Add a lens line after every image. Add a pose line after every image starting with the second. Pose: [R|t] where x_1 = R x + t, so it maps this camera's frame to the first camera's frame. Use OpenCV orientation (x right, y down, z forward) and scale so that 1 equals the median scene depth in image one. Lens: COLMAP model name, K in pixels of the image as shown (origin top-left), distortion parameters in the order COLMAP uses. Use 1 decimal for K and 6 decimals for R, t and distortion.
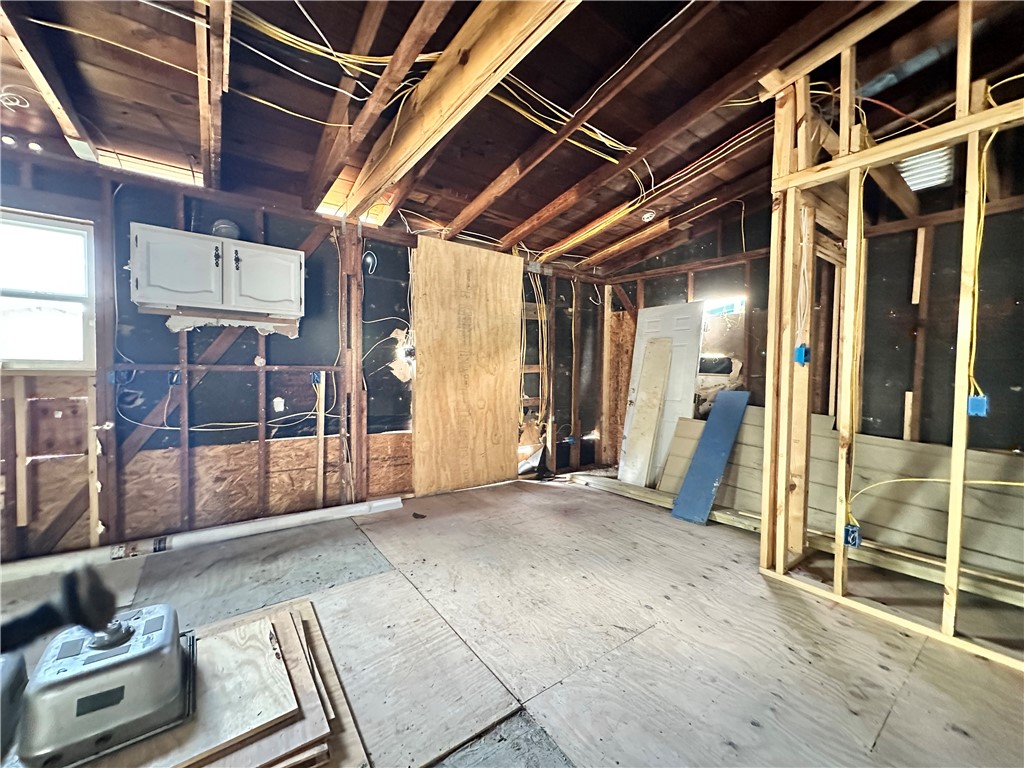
lens RADIAL K [[405.5, 0, 510.3], [0, 405.5, 382.8], [0, 0, 1]] dist [-0.002408, 0.001099]
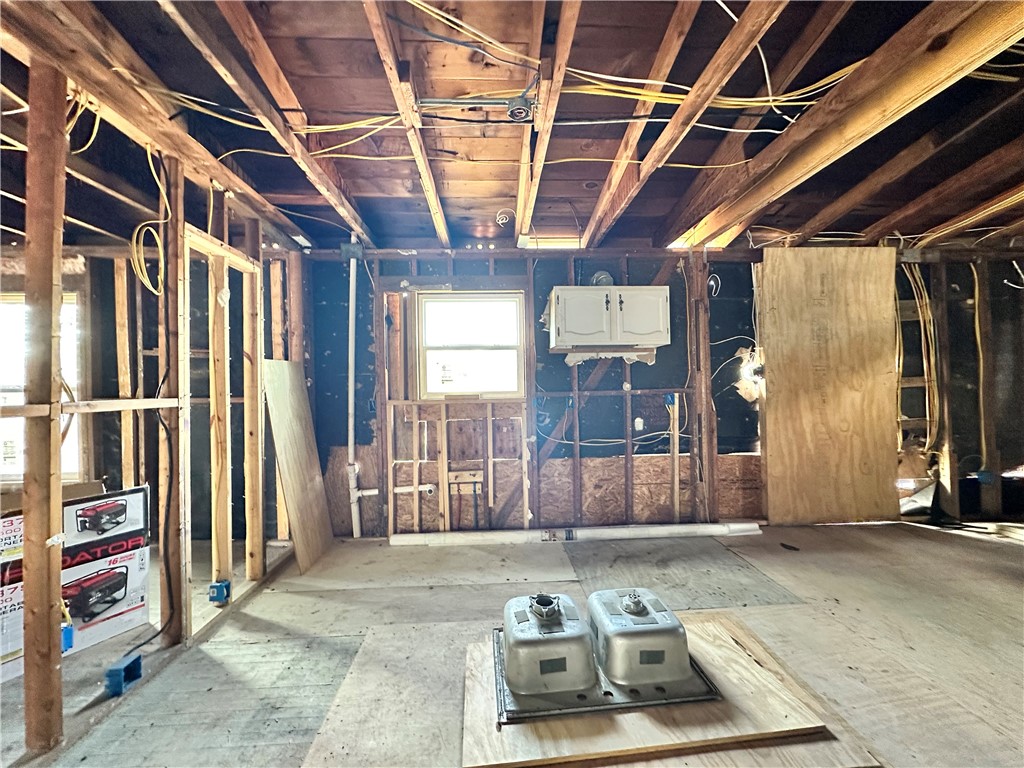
lens RADIAL K [[405.5, 0, 513.5], [0, 405.5, 383.1], [0, 0, 1]] dist [-0.002408, 0.001099]
pose [[0.836861, -0.039089, -0.546018, -0.212771], [0.017089, 0.998827, -0.045312, -0.013023], [0.547148, 0.028589, 0.836547, -0.116509]]
